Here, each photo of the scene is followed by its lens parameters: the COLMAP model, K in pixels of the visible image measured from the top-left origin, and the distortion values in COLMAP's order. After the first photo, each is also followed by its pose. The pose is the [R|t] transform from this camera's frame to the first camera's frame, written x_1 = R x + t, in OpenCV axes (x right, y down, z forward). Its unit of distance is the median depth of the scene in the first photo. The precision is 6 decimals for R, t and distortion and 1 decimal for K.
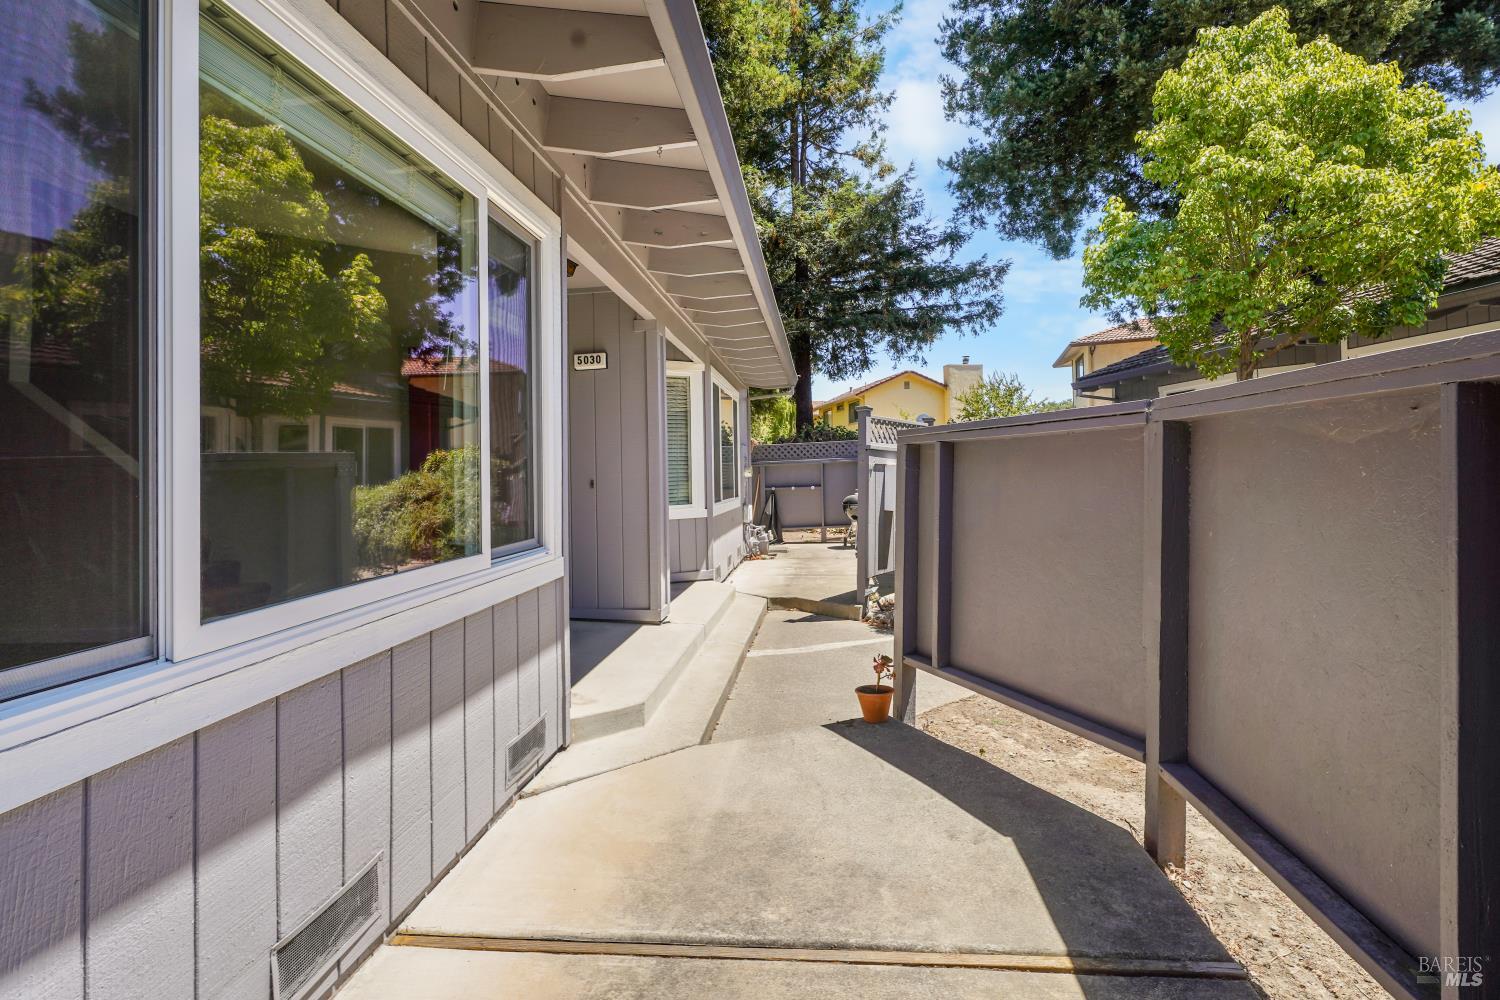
lens RADIAL K [[712.4, 0, 747.8], [0, 712.4, 466.1], [0, 0, 1]] dist [-0.000467, 0.000129]
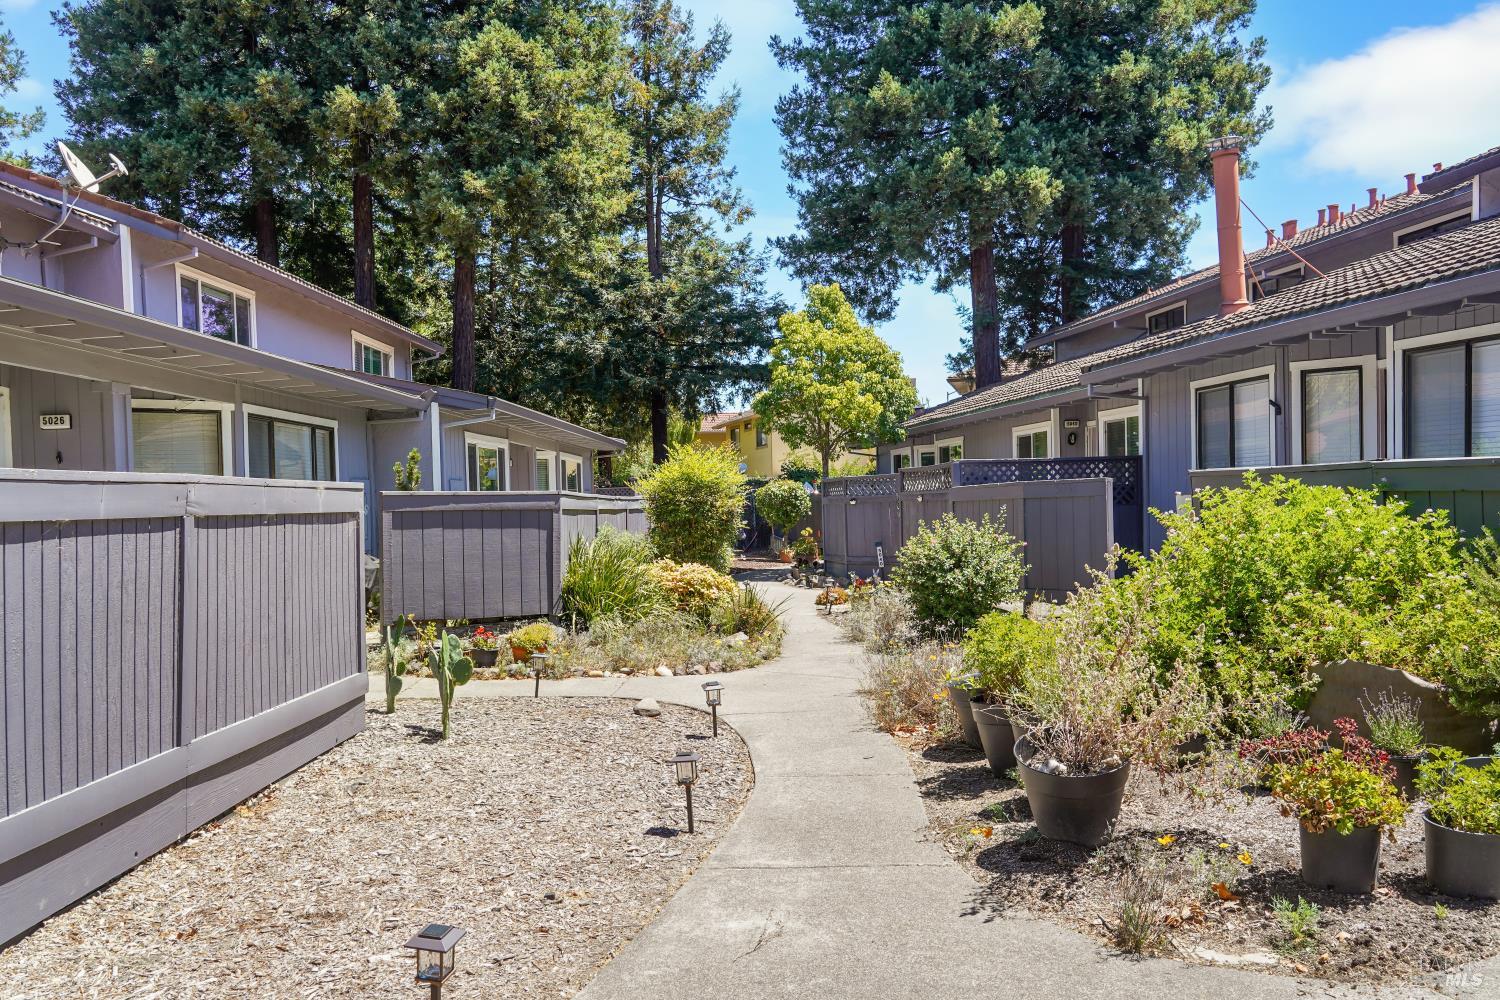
lens RADIAL K [[1202.1, 0, 750.0], [0, 1202.1, 500.0], [0, 0, 1]] dist [0.101253, 0.000508]
pose [[0.996561, 0.005199, 0.082700, 0.074294], [-0.005201, 0.999986, -0.000191, -0.004618], [-0.082700, -0.000240, 0.996574, -0.890089]]
